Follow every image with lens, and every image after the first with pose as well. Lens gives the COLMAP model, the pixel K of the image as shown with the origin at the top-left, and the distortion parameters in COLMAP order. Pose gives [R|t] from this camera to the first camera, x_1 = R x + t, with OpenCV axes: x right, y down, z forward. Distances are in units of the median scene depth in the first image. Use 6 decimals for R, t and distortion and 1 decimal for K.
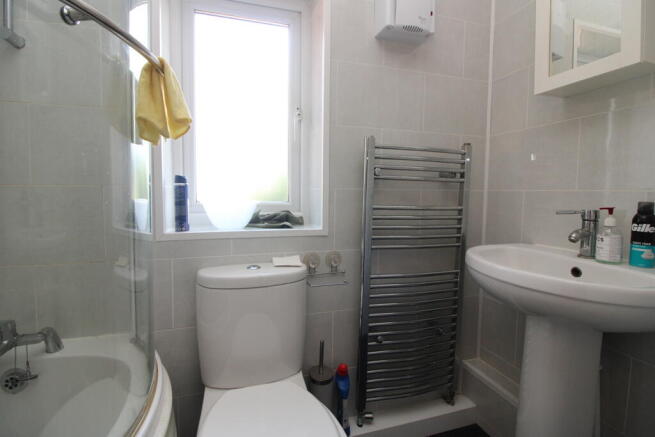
lens RADIAL K [[303.6, 0, 326.3], [0, 303.6, 216.1], [0, 0, 1]] dist [-0.015040, -0.001809]
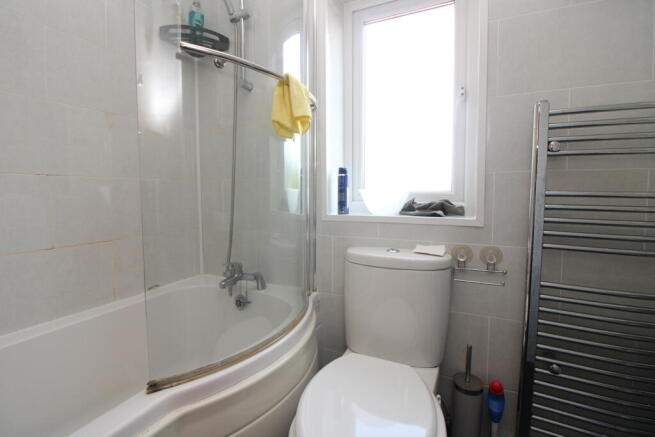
lens RADIAL K [[303.6, 0, 324.8], [0, 303.6, 217.9], [0, 0, 1]] dist [-0.015040, -0.001809]
pose [[0.747398, 0.042090, -0.663042, 0.240820], [-0.041595, 0.998998, 0.016530, 0.043246], [0.663074, 0.015225, 0.748399, 0.054009]]
